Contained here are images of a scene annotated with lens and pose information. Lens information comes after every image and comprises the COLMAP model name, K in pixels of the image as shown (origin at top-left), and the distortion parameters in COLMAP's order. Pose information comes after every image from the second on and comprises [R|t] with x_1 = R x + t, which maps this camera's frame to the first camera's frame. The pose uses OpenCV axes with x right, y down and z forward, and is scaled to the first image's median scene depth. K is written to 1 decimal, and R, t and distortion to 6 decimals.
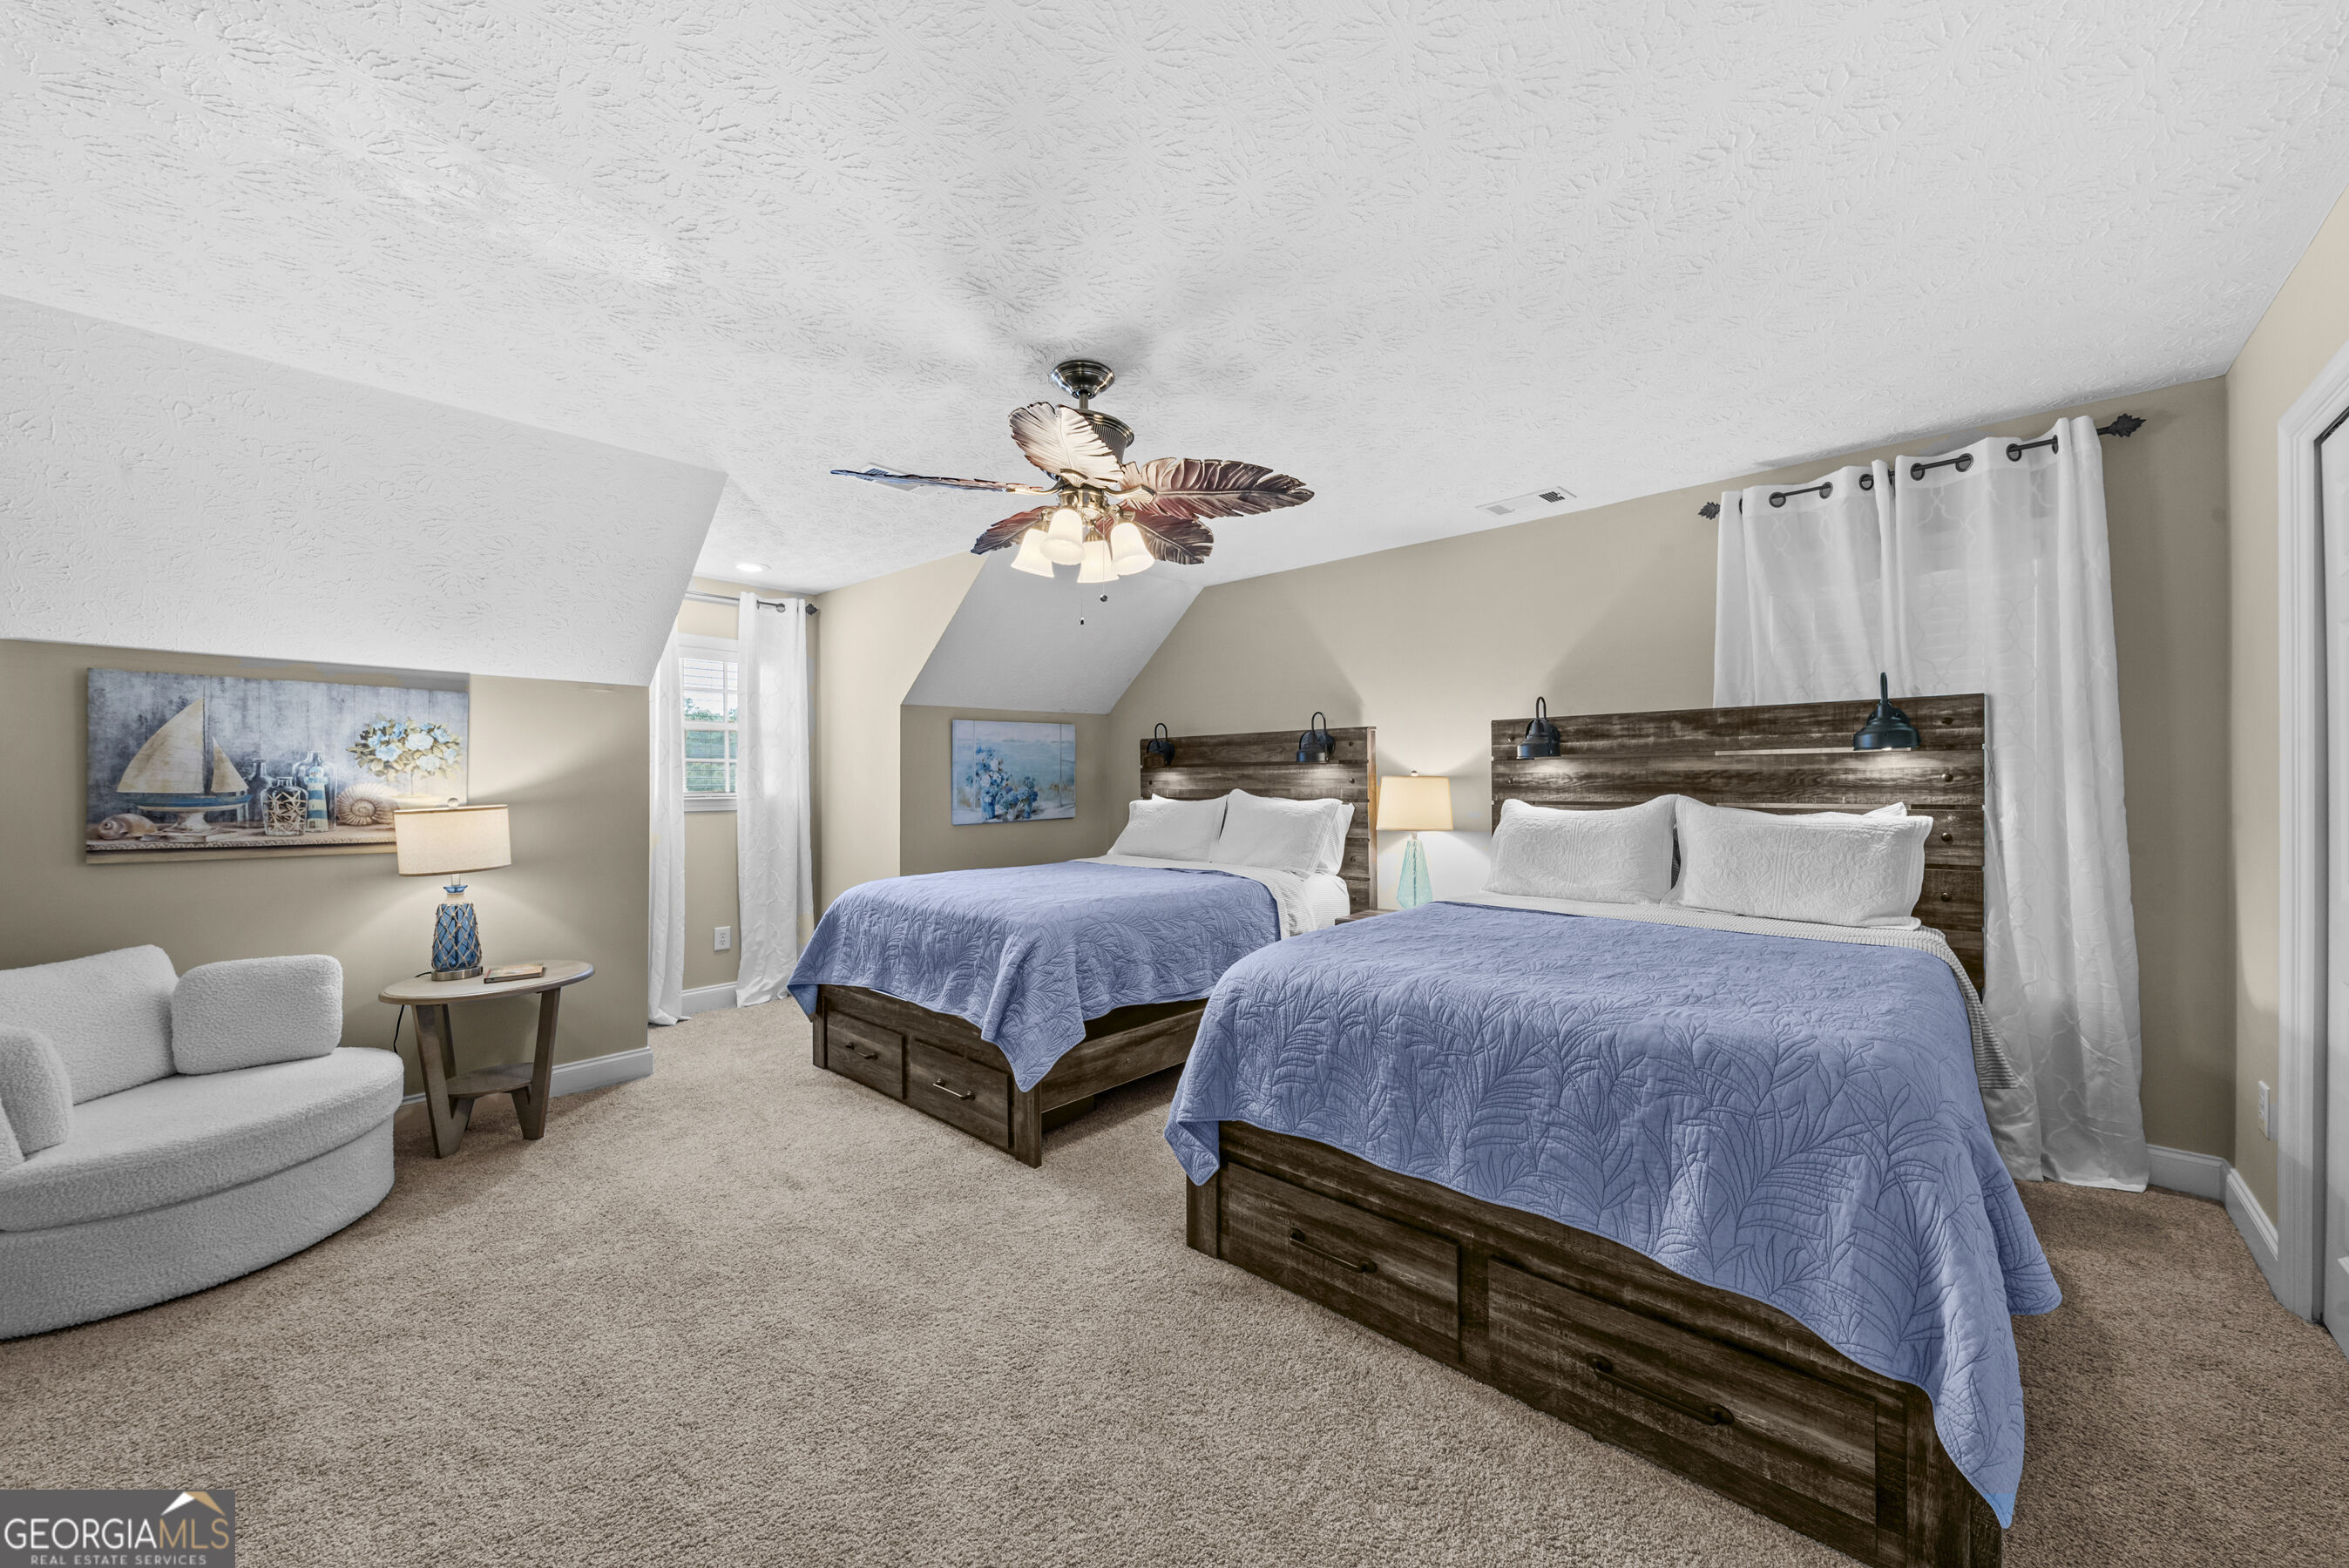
lens RADIAL K [[833.9, 0, 1190.2], [0, 833.9, 788.5], [0, 0, 1]] dist [-0.006628, -0.003116]
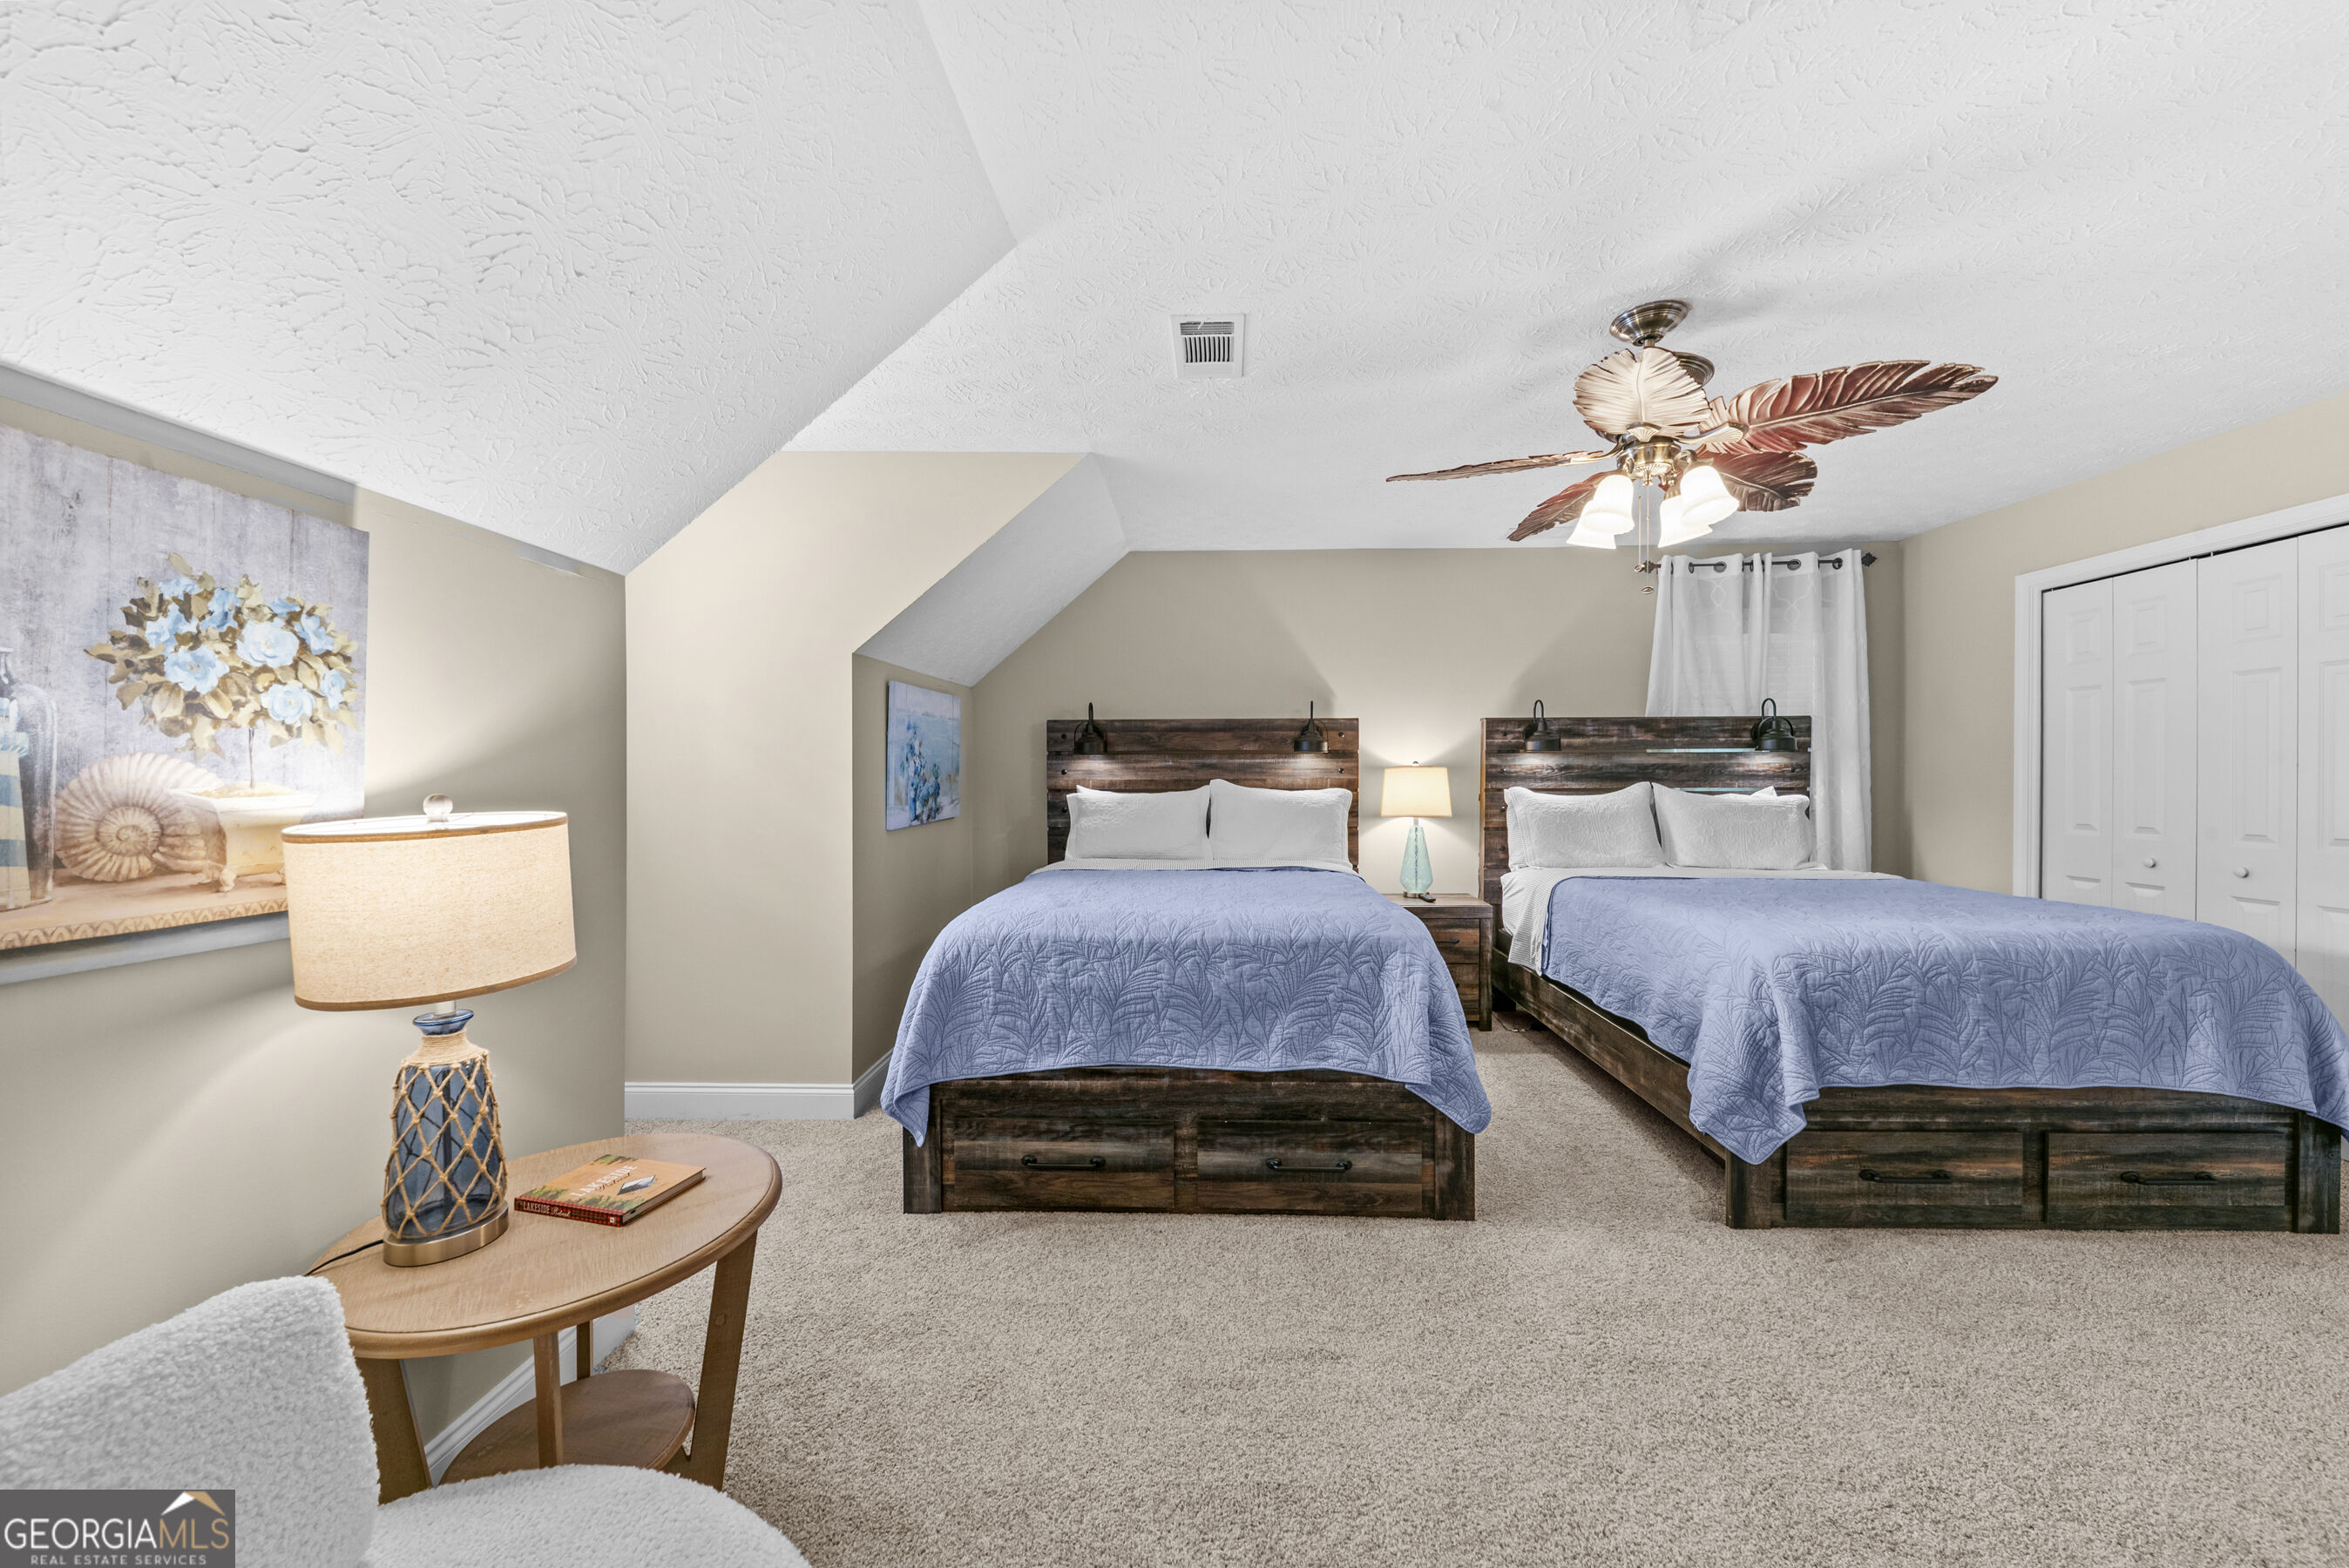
lens RADIAL K [[833.9, 0, 1170.0], [0, 833.9, 784.5], [0, 0, 1]] dist [-0.006628, -0.003116]
pose [[0.784804, -0.004006, 0.619731, -0.869617], [0.001934, 0.999990, 0.004015, 0.004758], [-0.619741, -0.001952, 0.784804, 0.478804]]
